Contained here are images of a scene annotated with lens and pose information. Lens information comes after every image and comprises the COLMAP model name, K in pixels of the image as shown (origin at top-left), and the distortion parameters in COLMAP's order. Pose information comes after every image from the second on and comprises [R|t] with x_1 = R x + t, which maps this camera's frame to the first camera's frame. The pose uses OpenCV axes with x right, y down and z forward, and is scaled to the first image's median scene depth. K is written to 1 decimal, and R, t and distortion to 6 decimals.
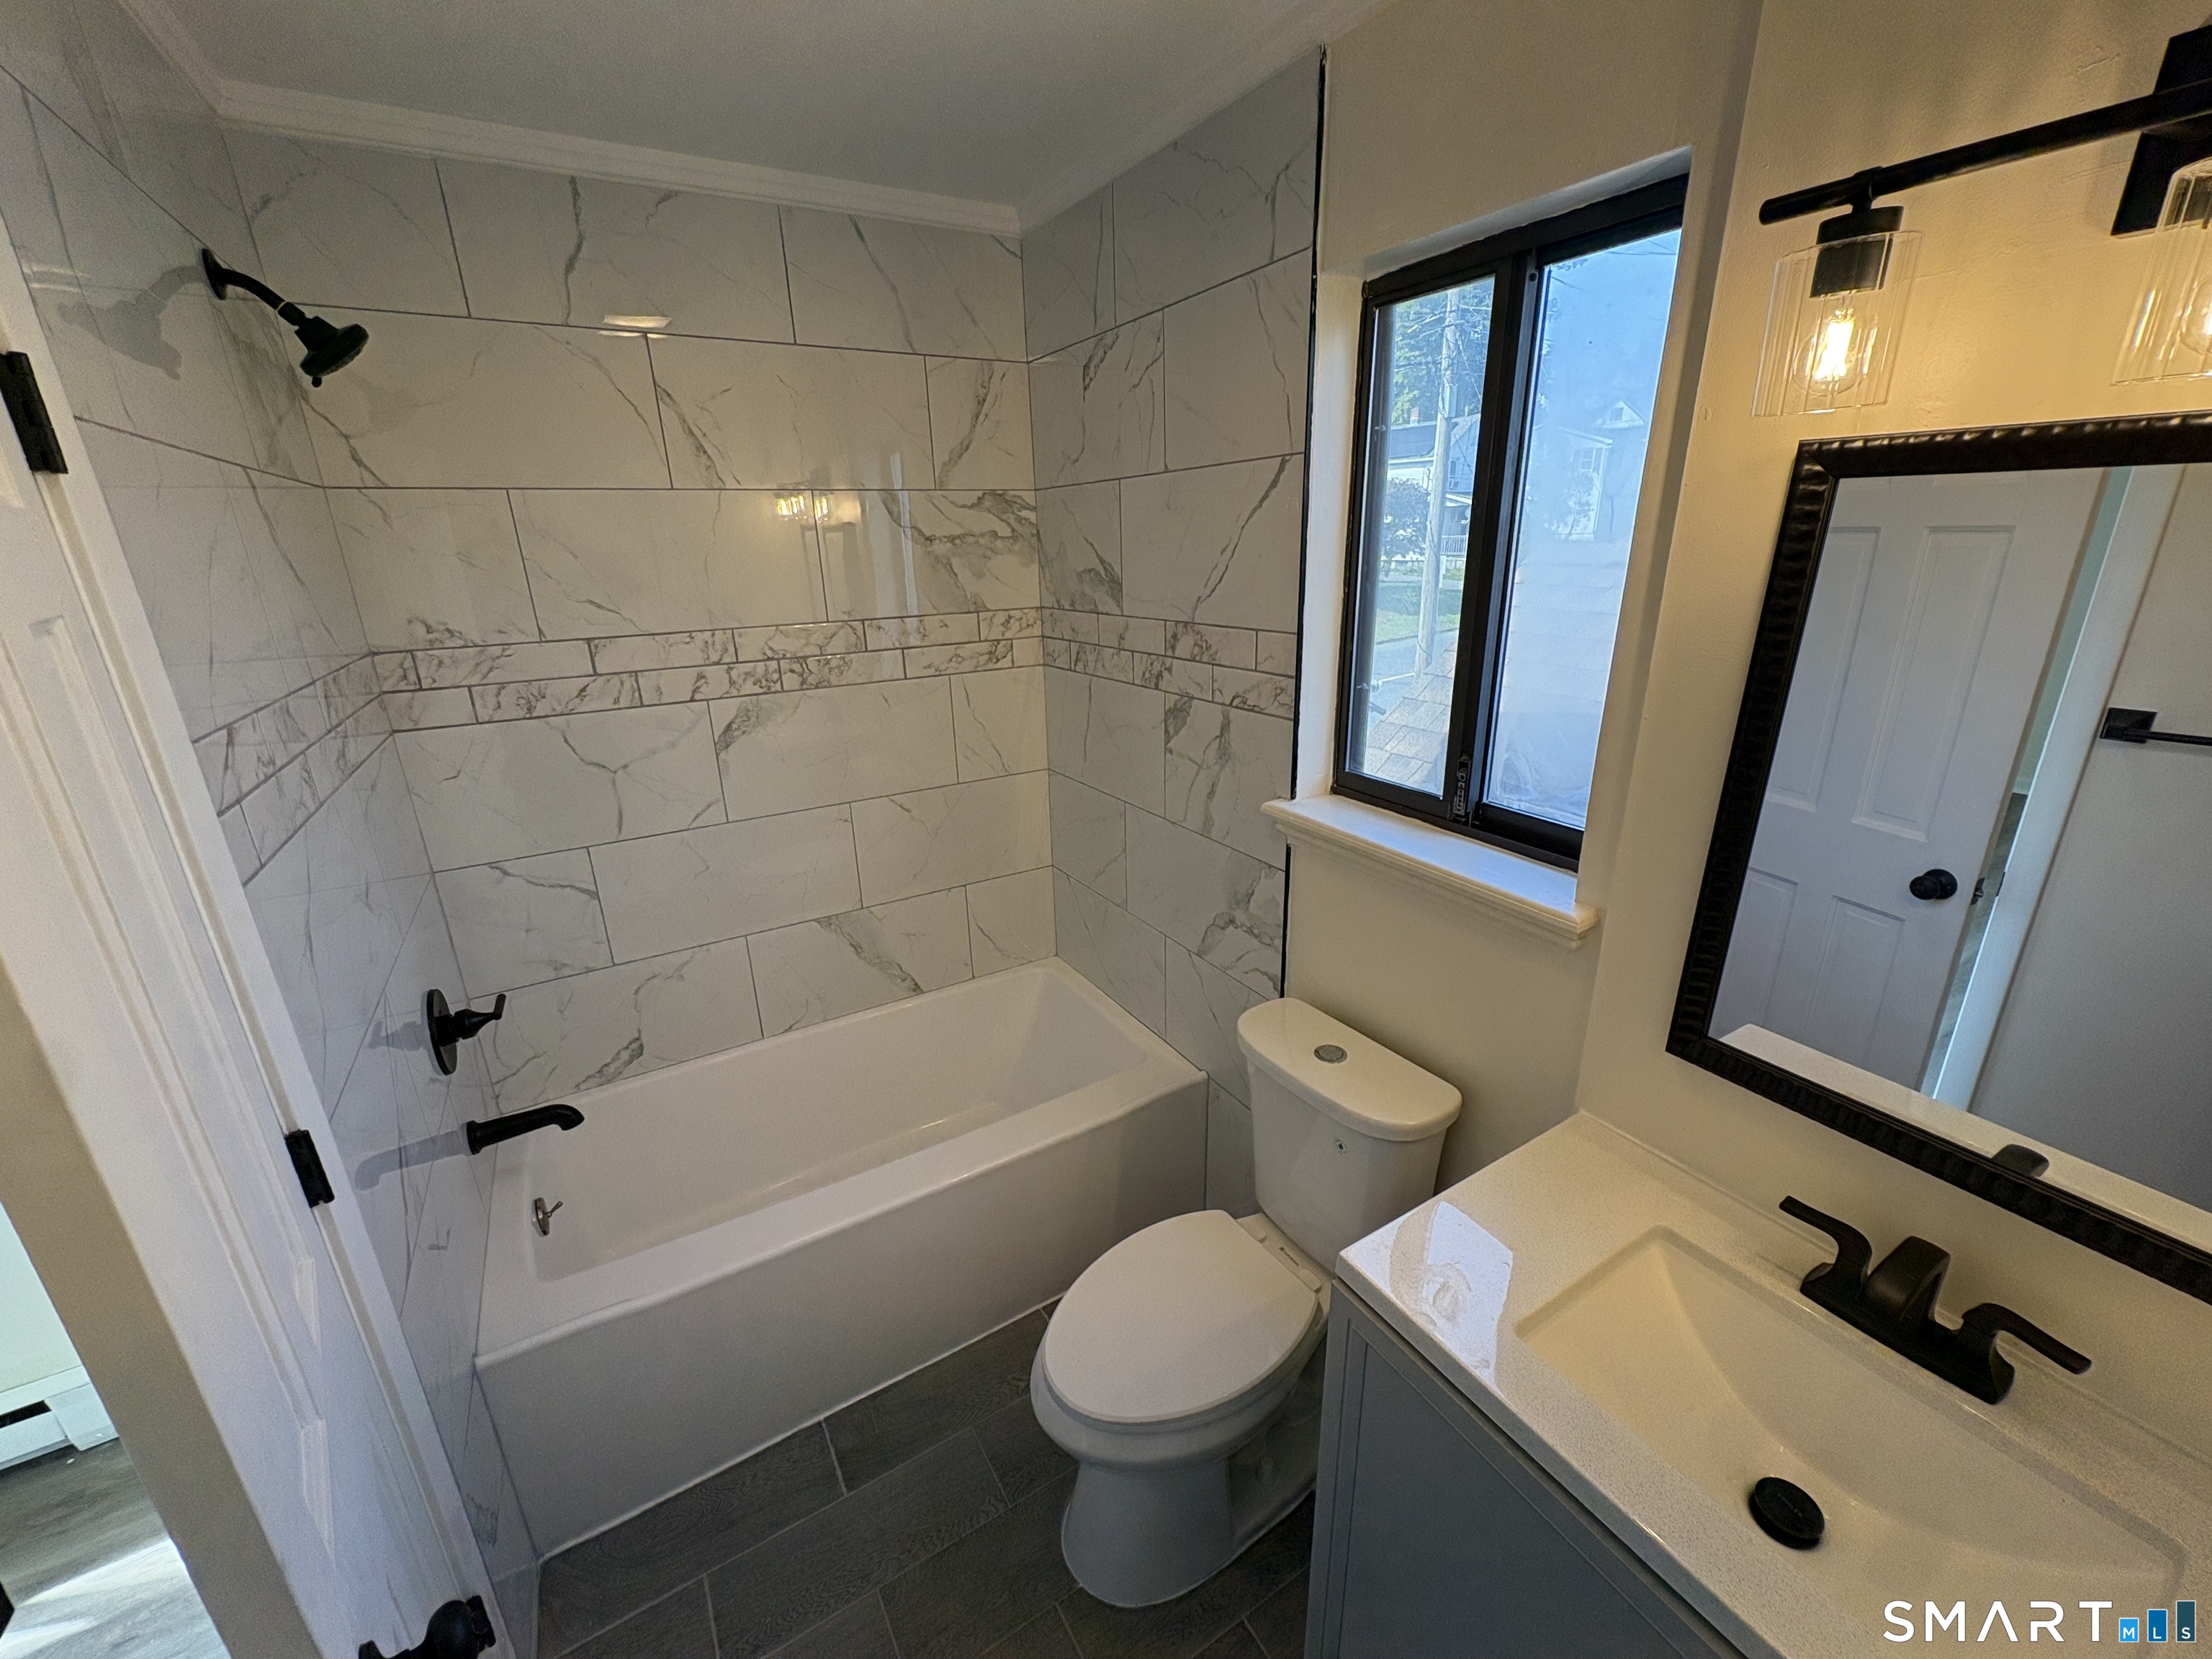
lens RADIAL K [[879.5, 0, 1104.9], [0, 879.5, 830.8], [0, 0, 1]] dist [-0.000352, -0.000499]
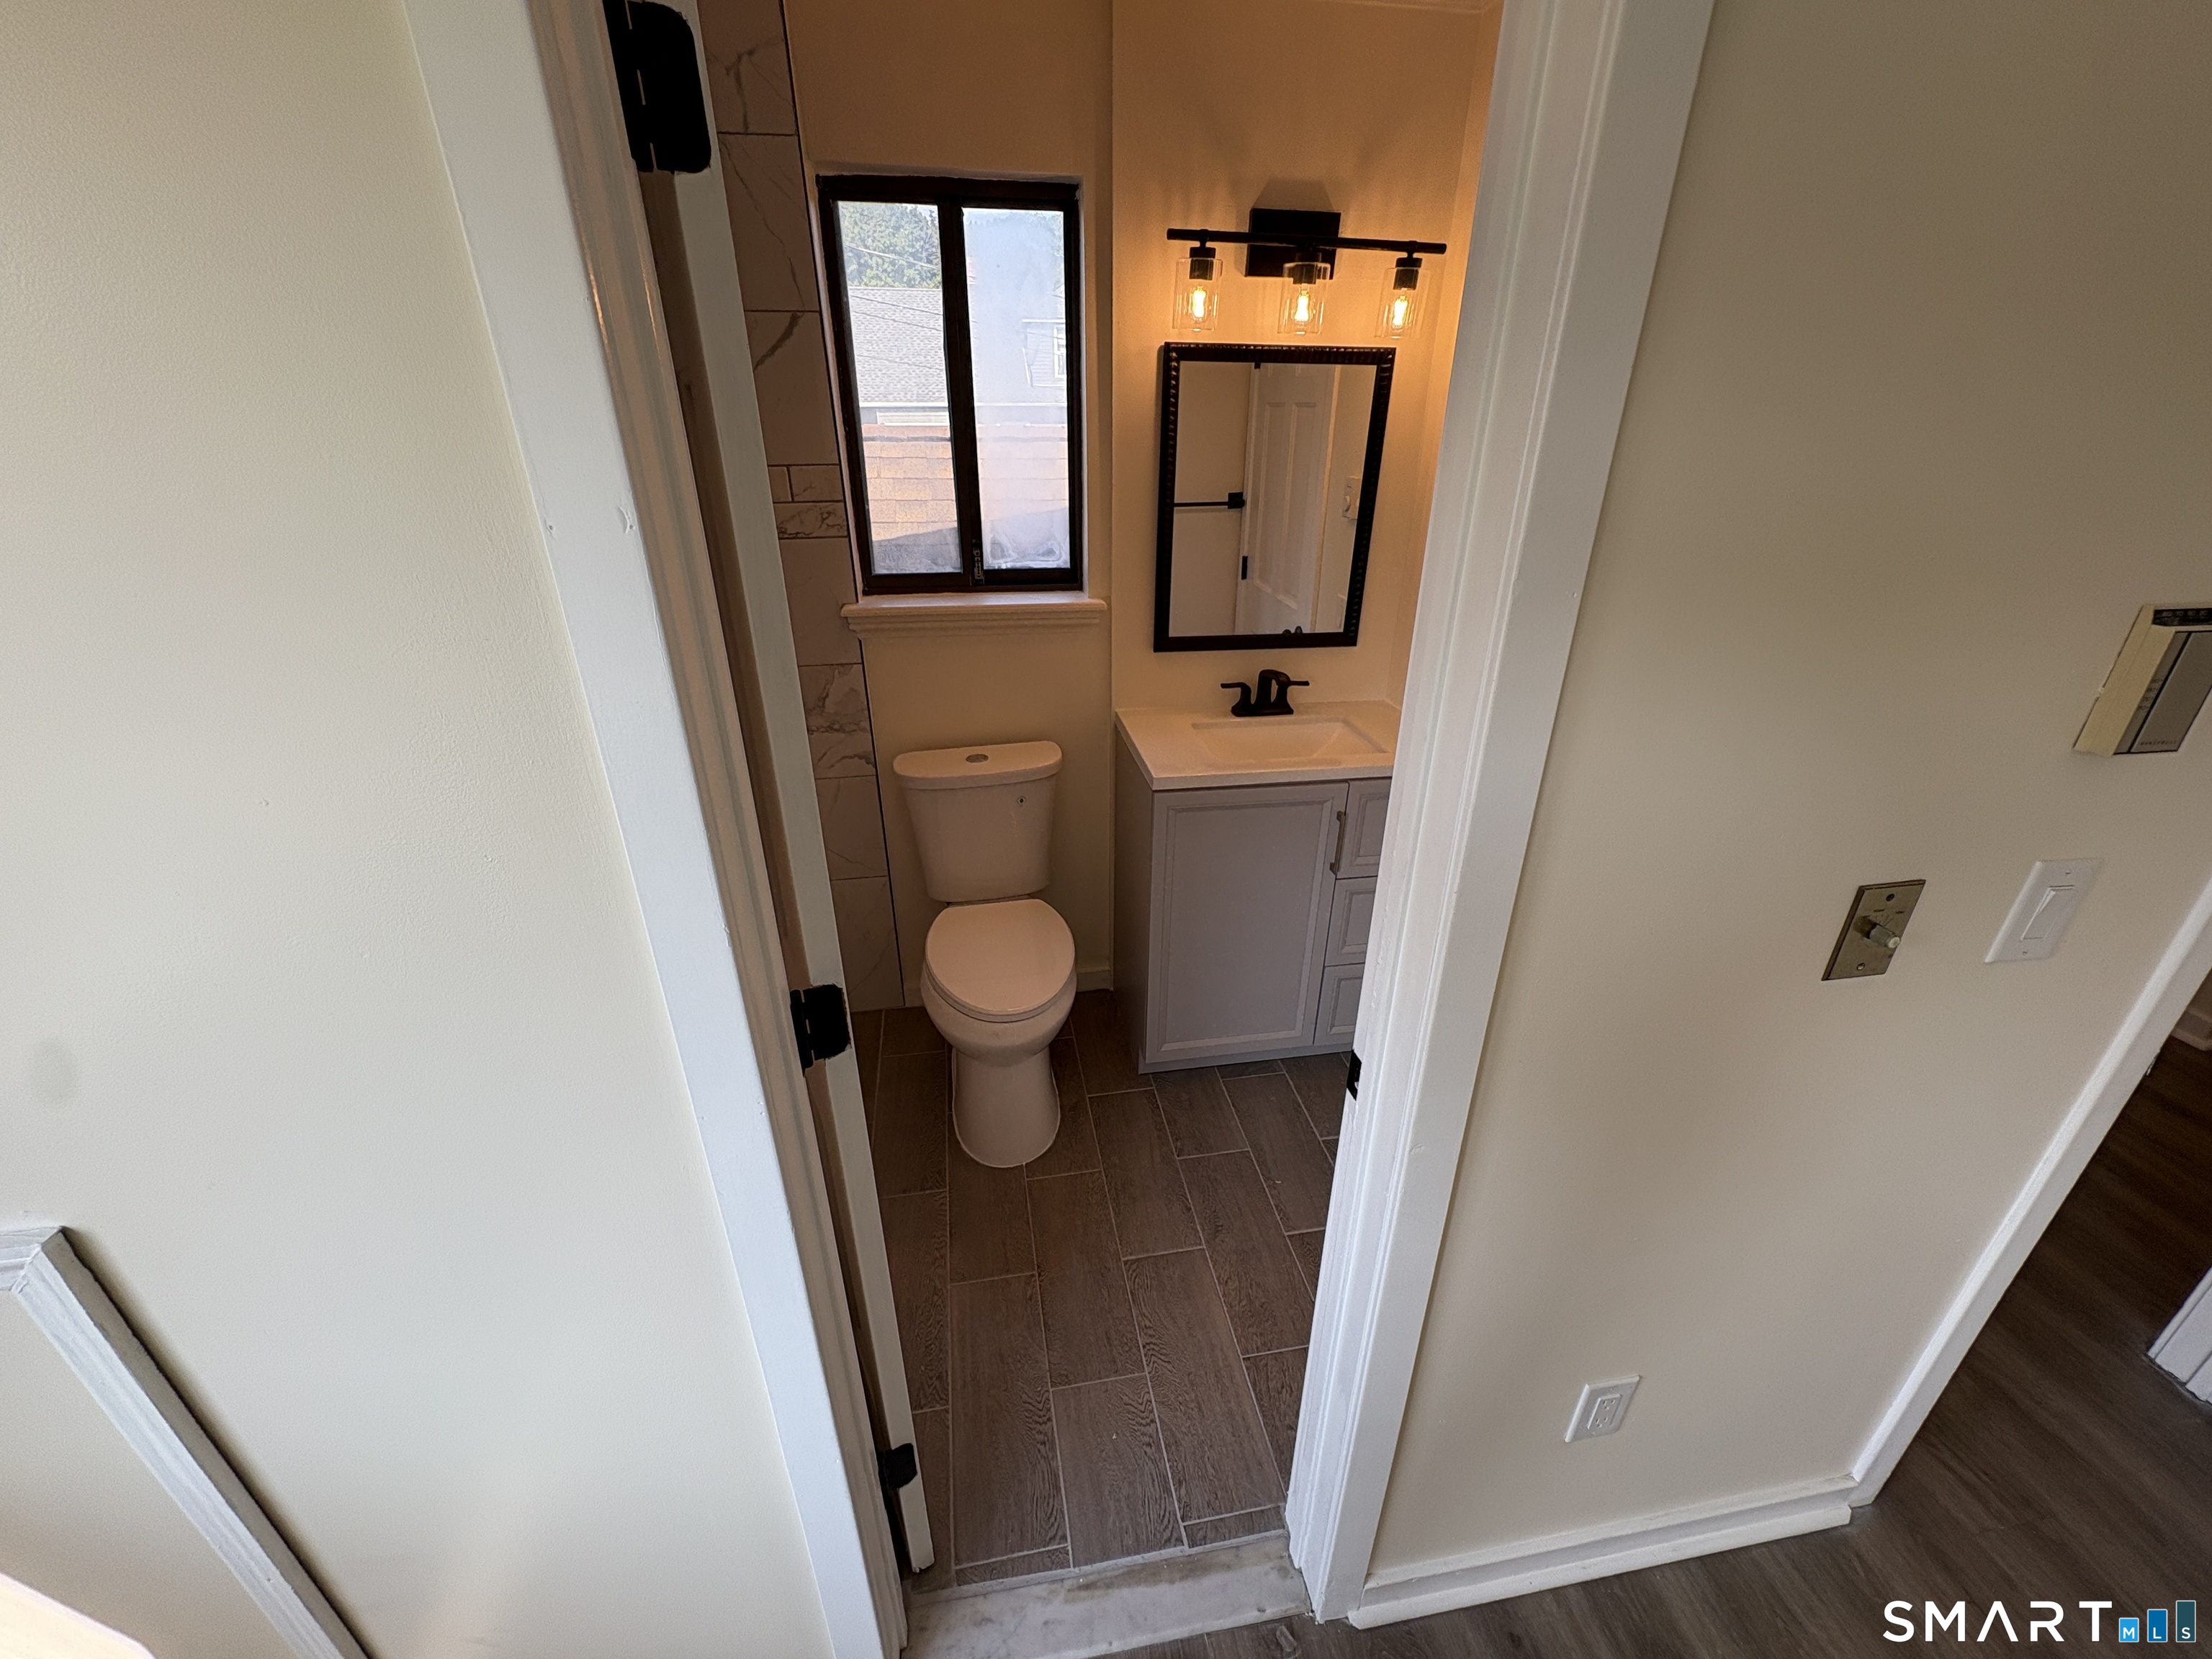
lens RADIAL K [[890.8, 0, 1106.0], [0, 890.8, 829.5], [0, 0, 1]] dist [-0.000831, -0.000121]
pose [[0.360113, -0.380790, 0.851656, -0.879099], [0.289504, 0.913449, 0.286005, 0.000104], [-0.886852, 0.143563, 0.439184, 0.164766]]
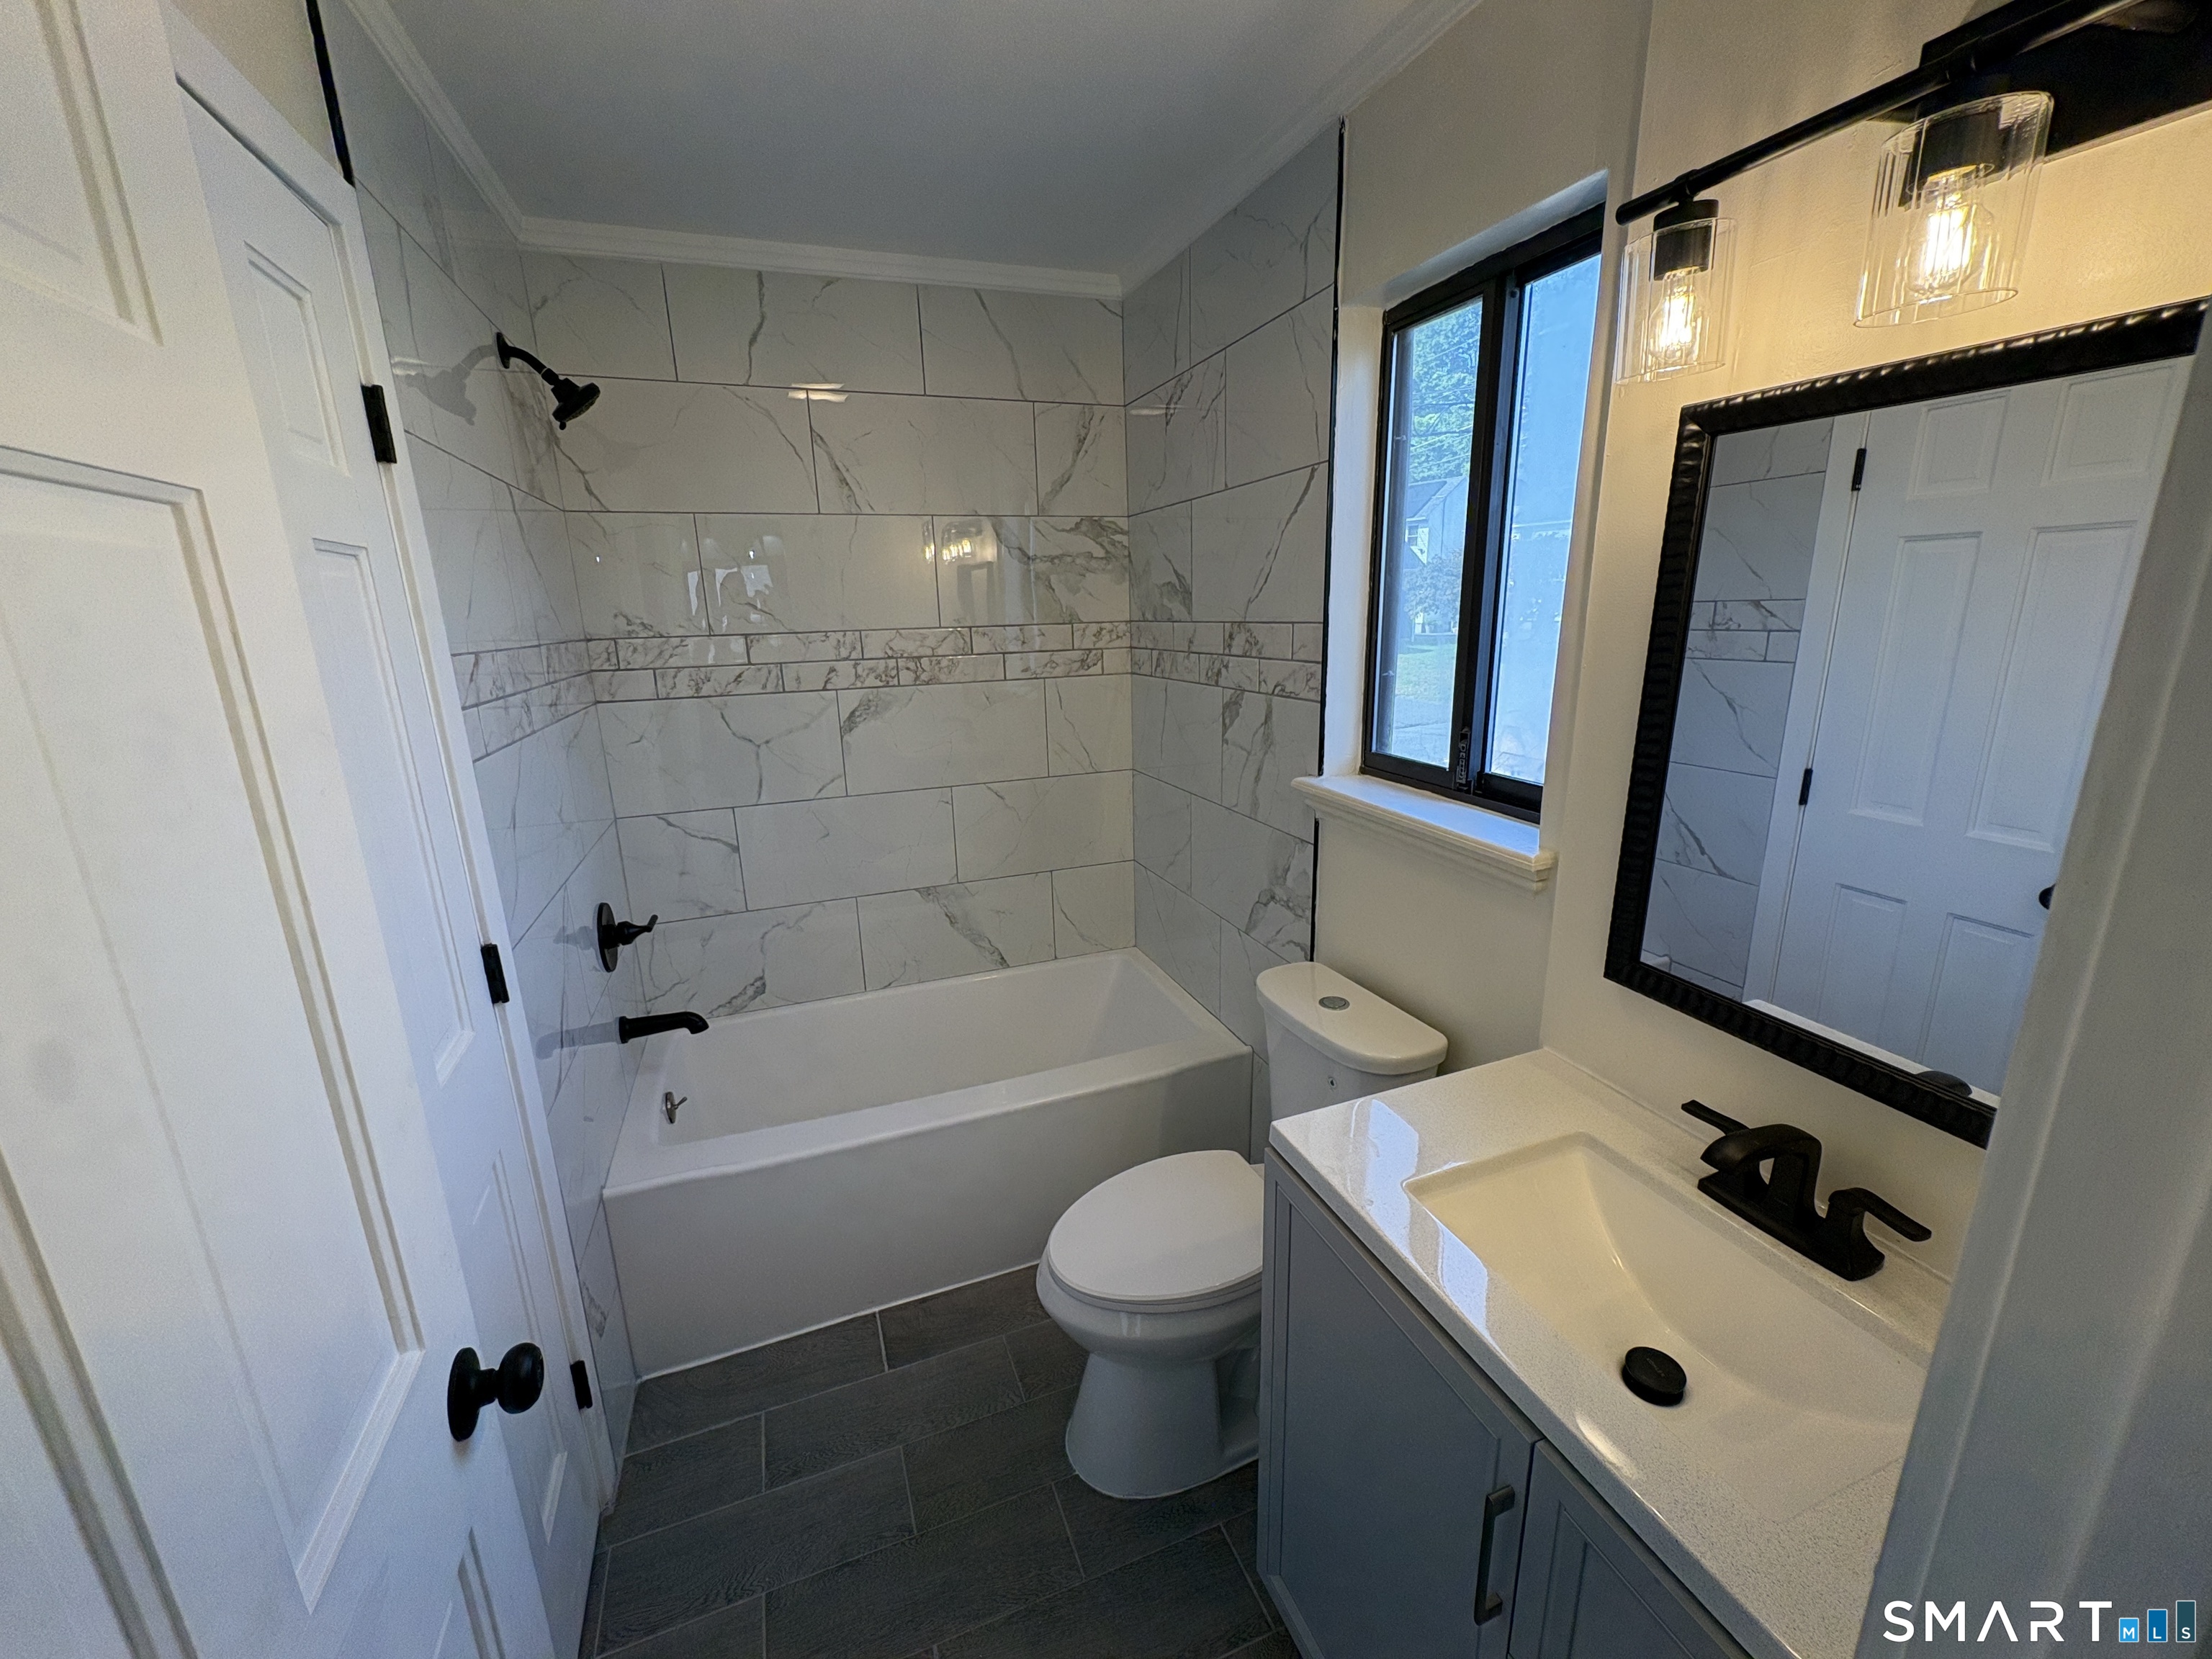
lens RADIAL K [[879.5, 0, 1104.9], [0, 879.5, 830.8], [0, 0, 1]] dist [-0.000352, -0.000499]
pose [[0.983852, 0.044385, -0.173393, 0.143294], [-0.055742, 0.996569, -0.061186, 0.113455], [0.170082, 0.069863, 0.982950, -0.109853]]
